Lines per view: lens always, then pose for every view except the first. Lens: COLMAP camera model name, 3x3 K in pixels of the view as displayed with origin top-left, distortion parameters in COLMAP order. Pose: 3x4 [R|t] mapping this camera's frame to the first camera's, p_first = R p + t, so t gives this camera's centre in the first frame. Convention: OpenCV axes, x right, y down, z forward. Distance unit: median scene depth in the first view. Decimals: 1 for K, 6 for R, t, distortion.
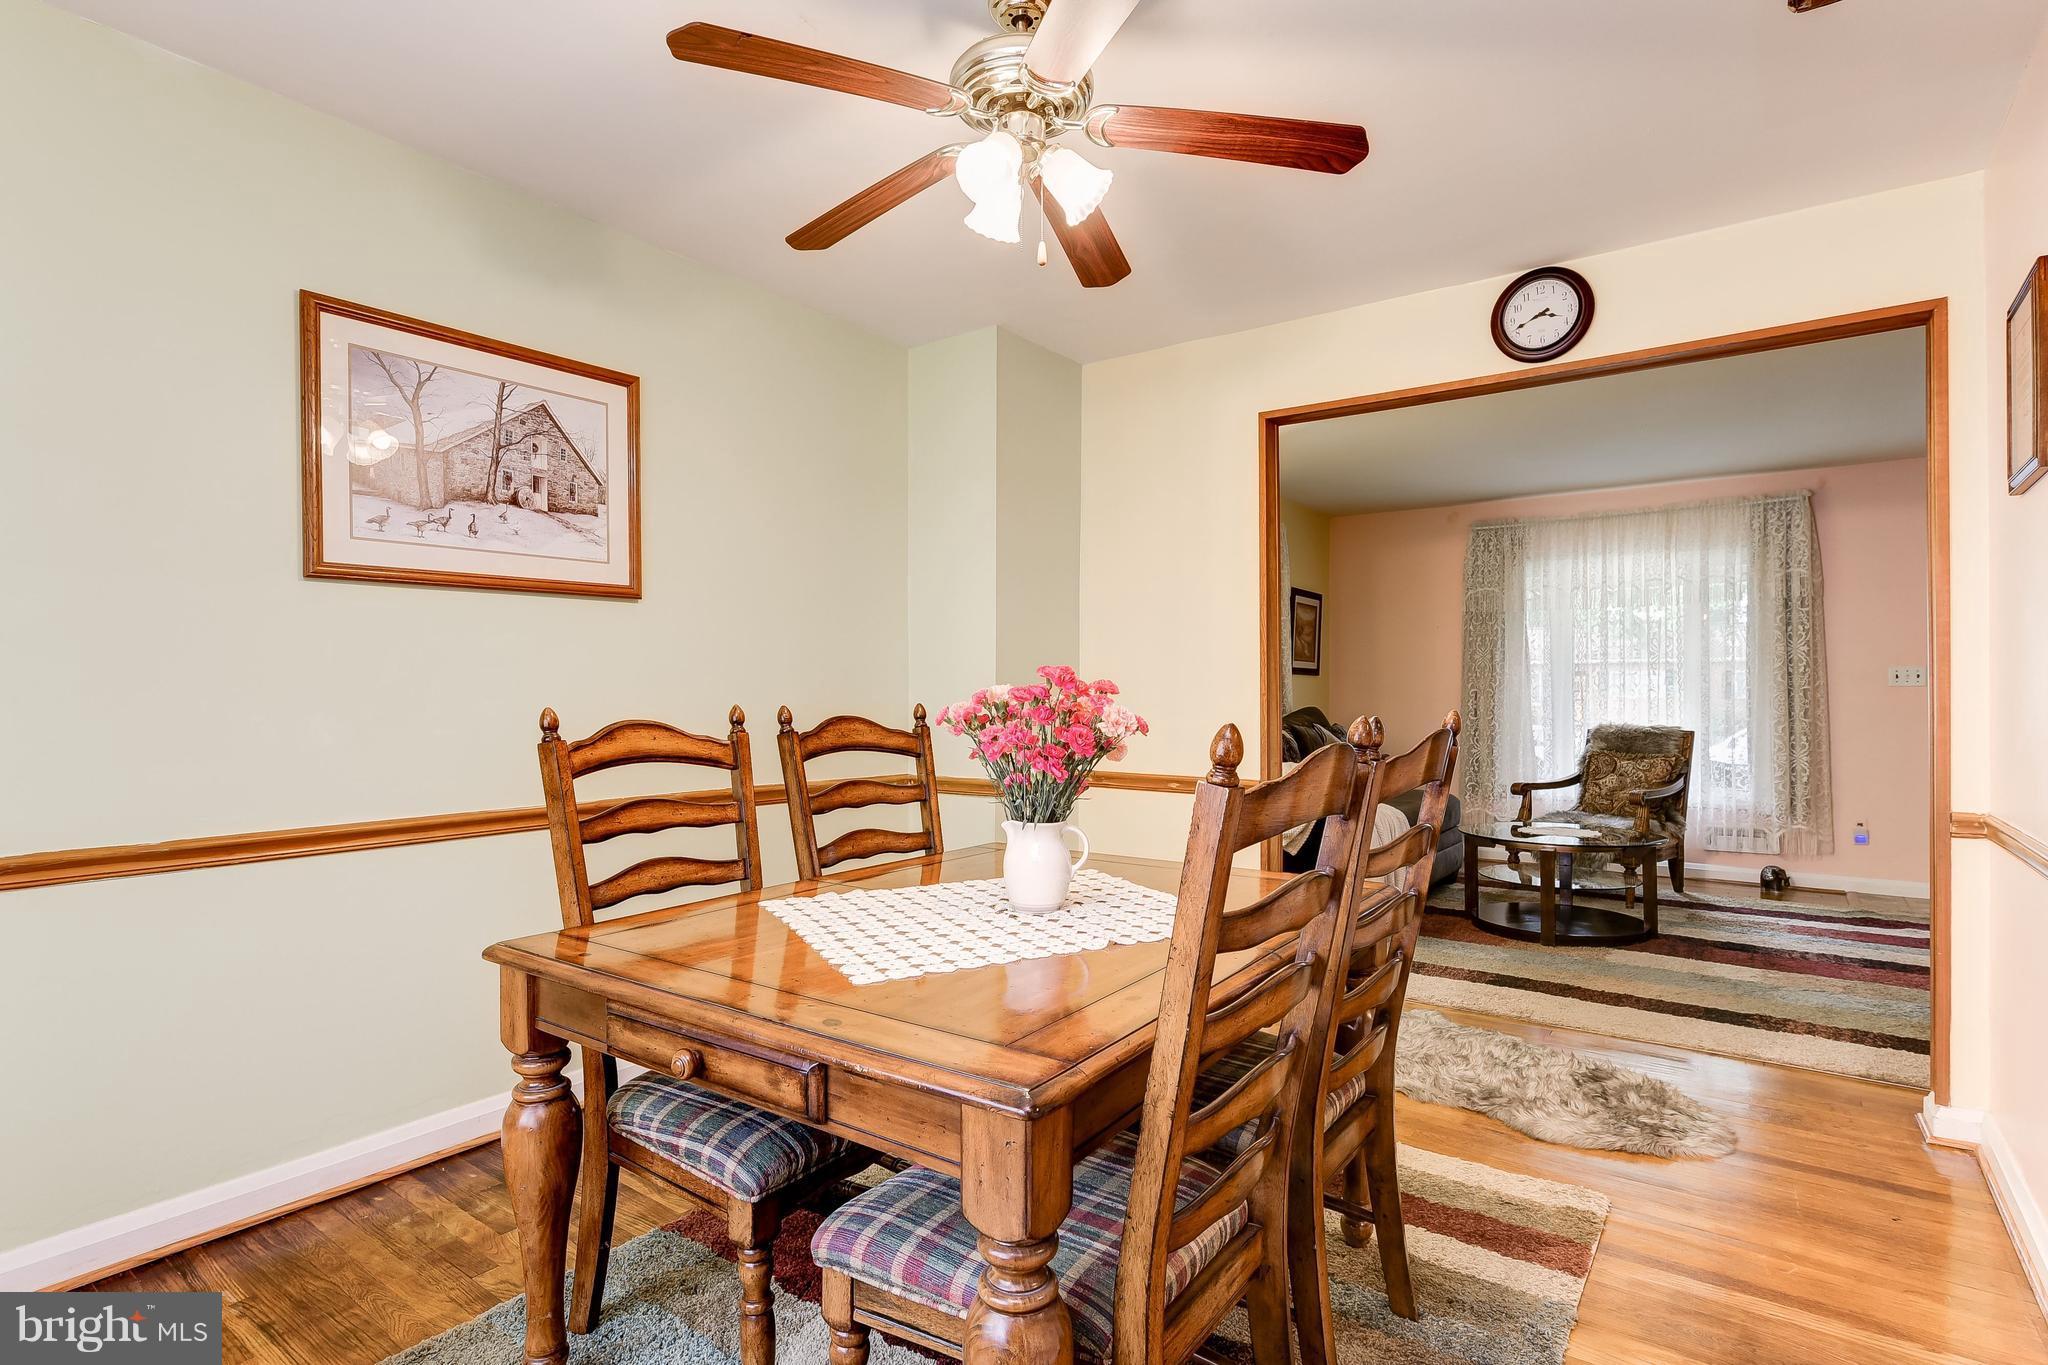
lens RADIAL K [[1026.4, 0, 1022.7], [0, 1026.4, 691.7], [0, 0, 1]] dist [-0.006741, 0.000426]
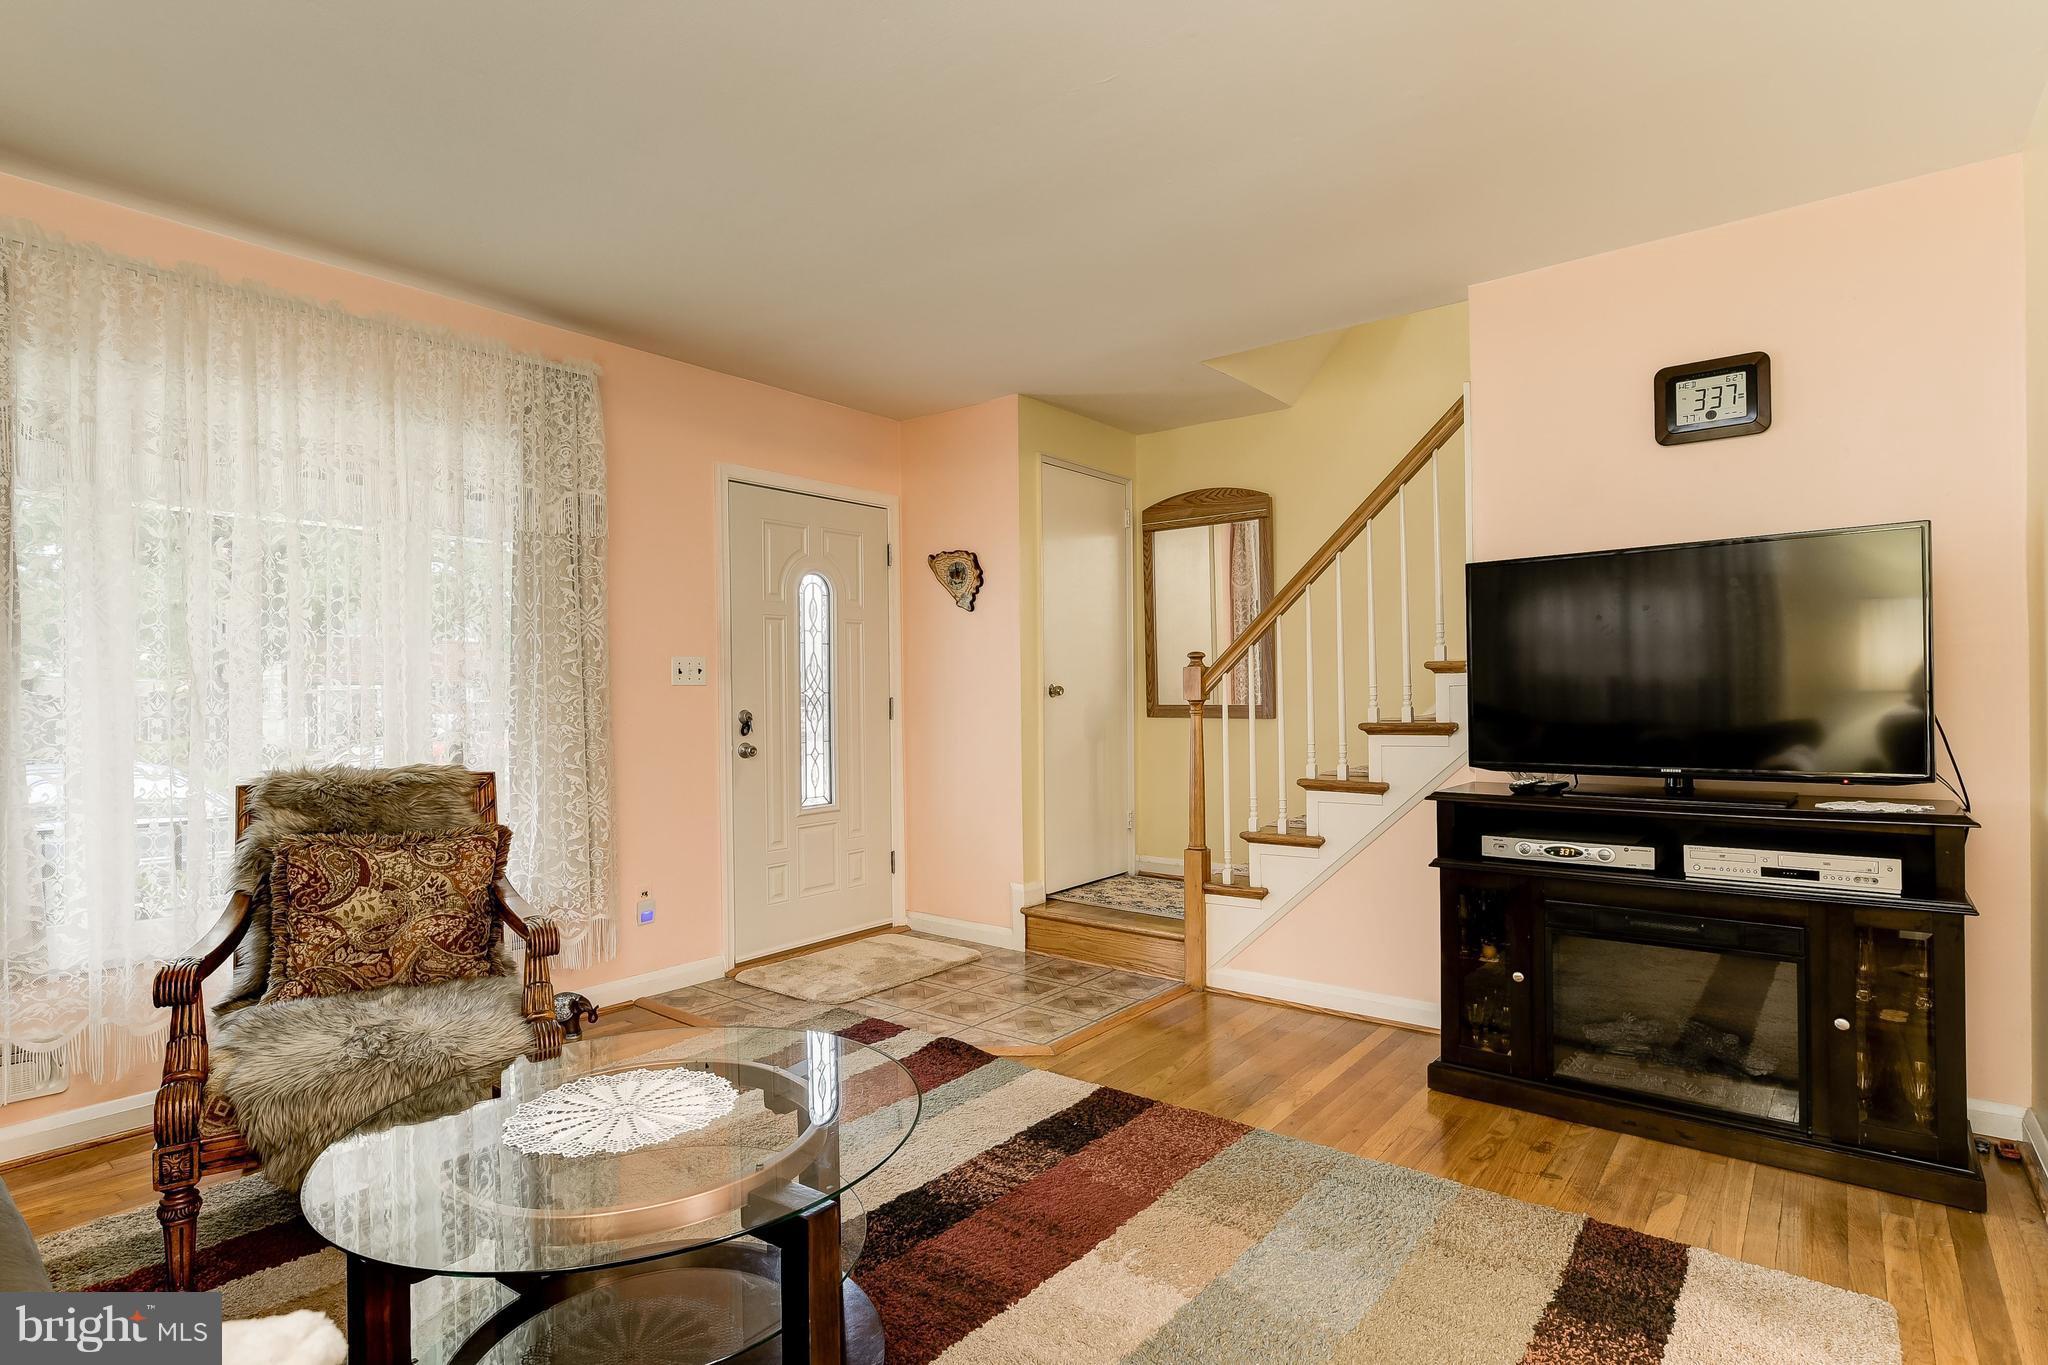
lens RADIAL K [[1026.4, 0, 1022.7], [0, 1026.4, 691.7], [0, 0, 1]] dist [-0.006741, 0.000426]
pose [[0.029580, -0.000310, 0.999562, 0.366308], [0.005162, 0.999987, 0.000158, 0.001965], [-0.999549, 0.005155, 0.029581, 1.609472]]
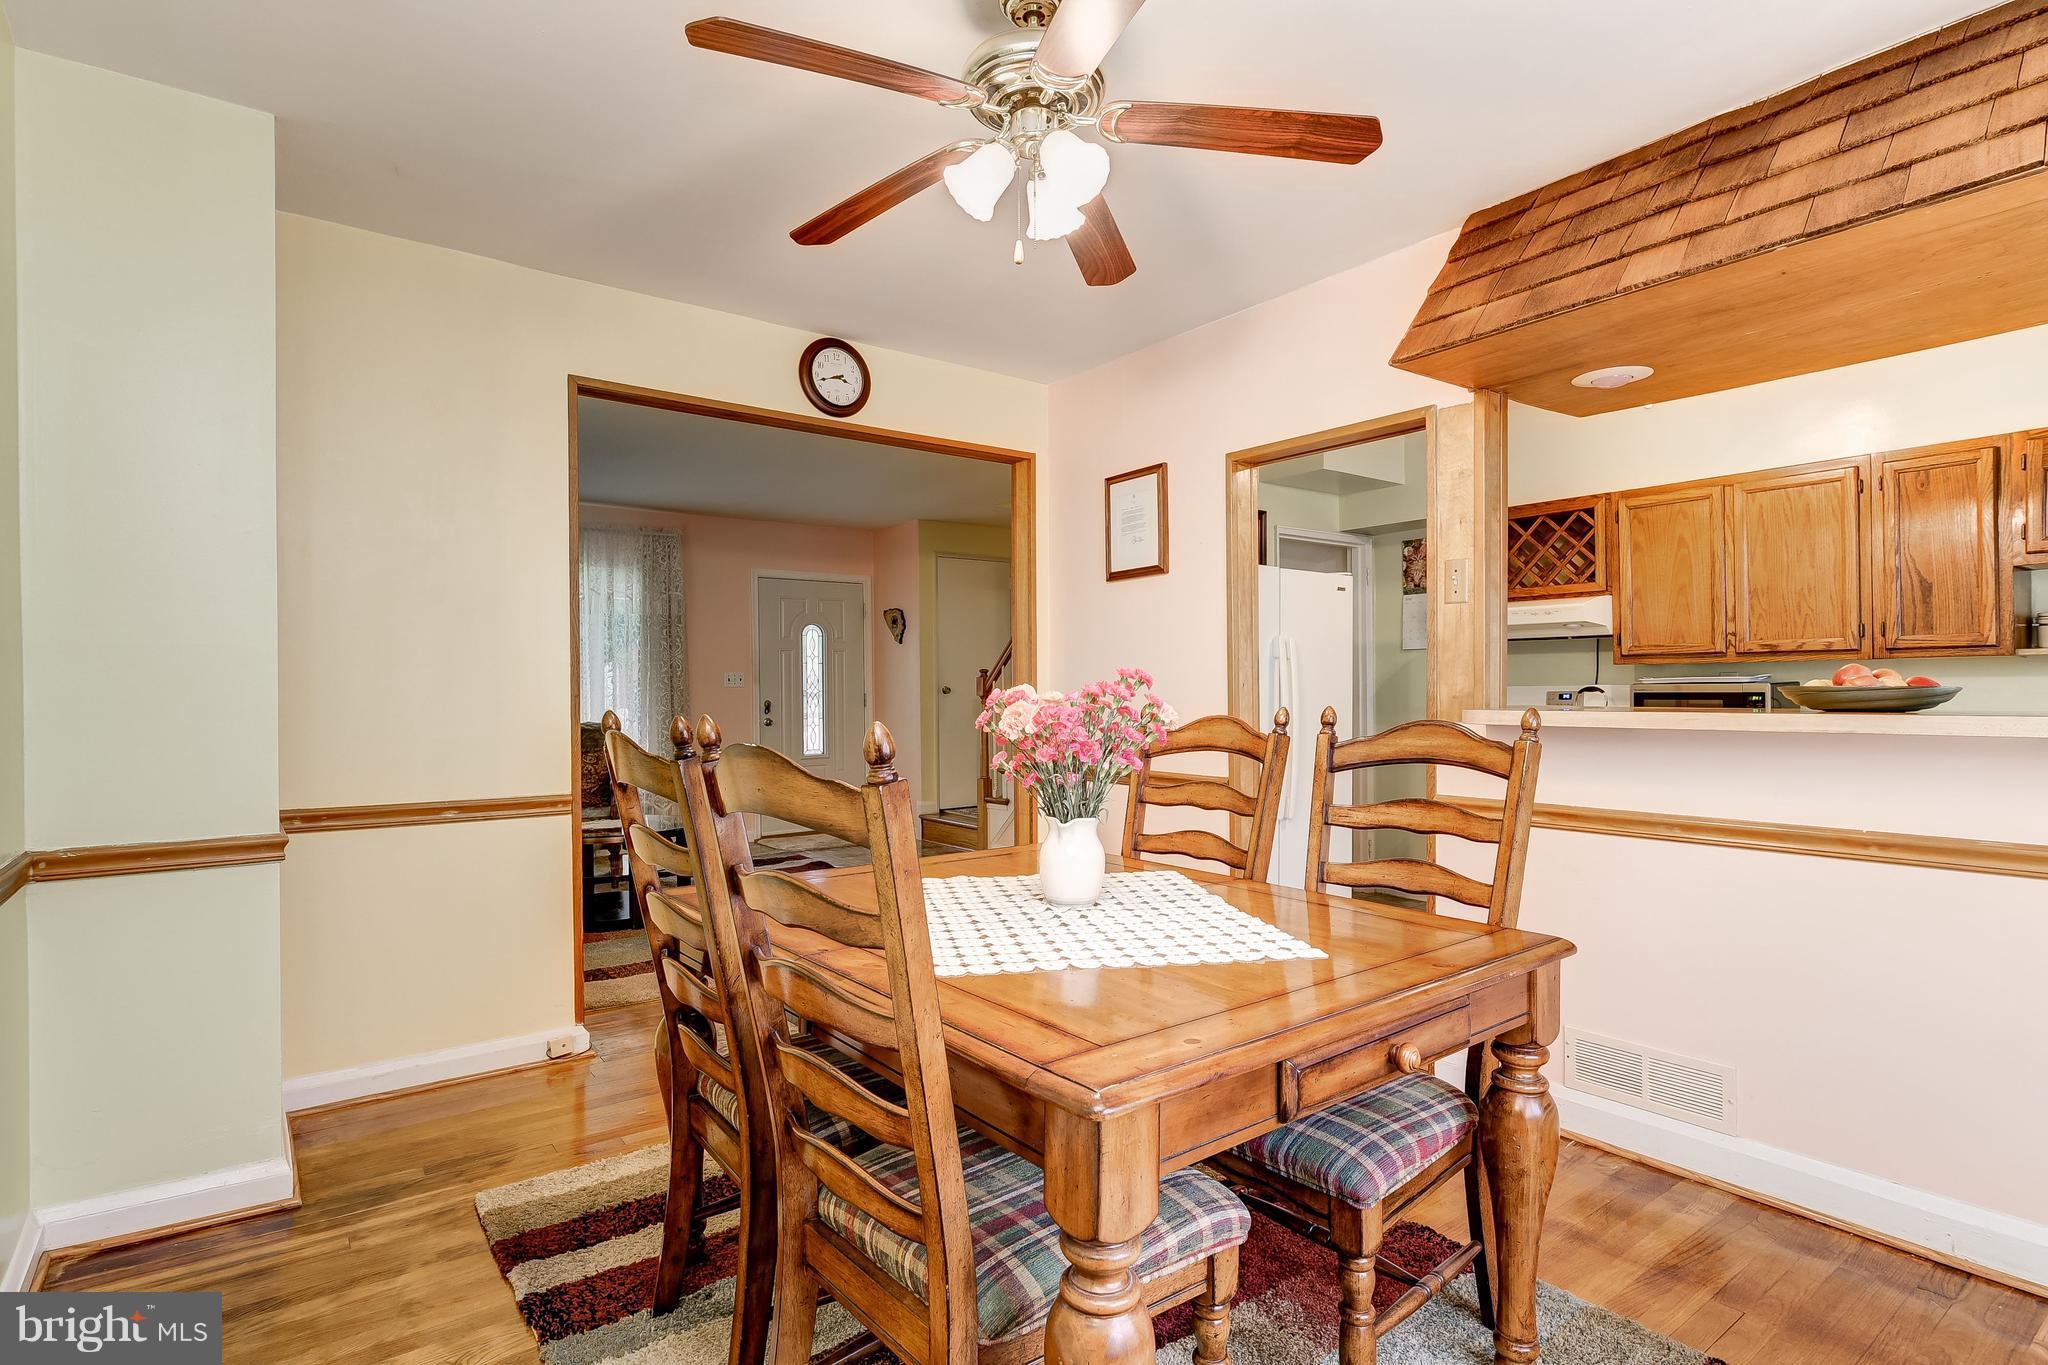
lens RADIAL K [[1026.4, 0, 1022.7], [0, 1026.4, 691.7], [0, 0, 1]] dist [-0.006741, 0.000426]
pose [[0.285826, -0.003467, 0.958275, -0.691947], [0.002338, 0.999993, 0.002921, -0.002773], [-0.958279, 0.001406, 0.285832, 0.525878]]
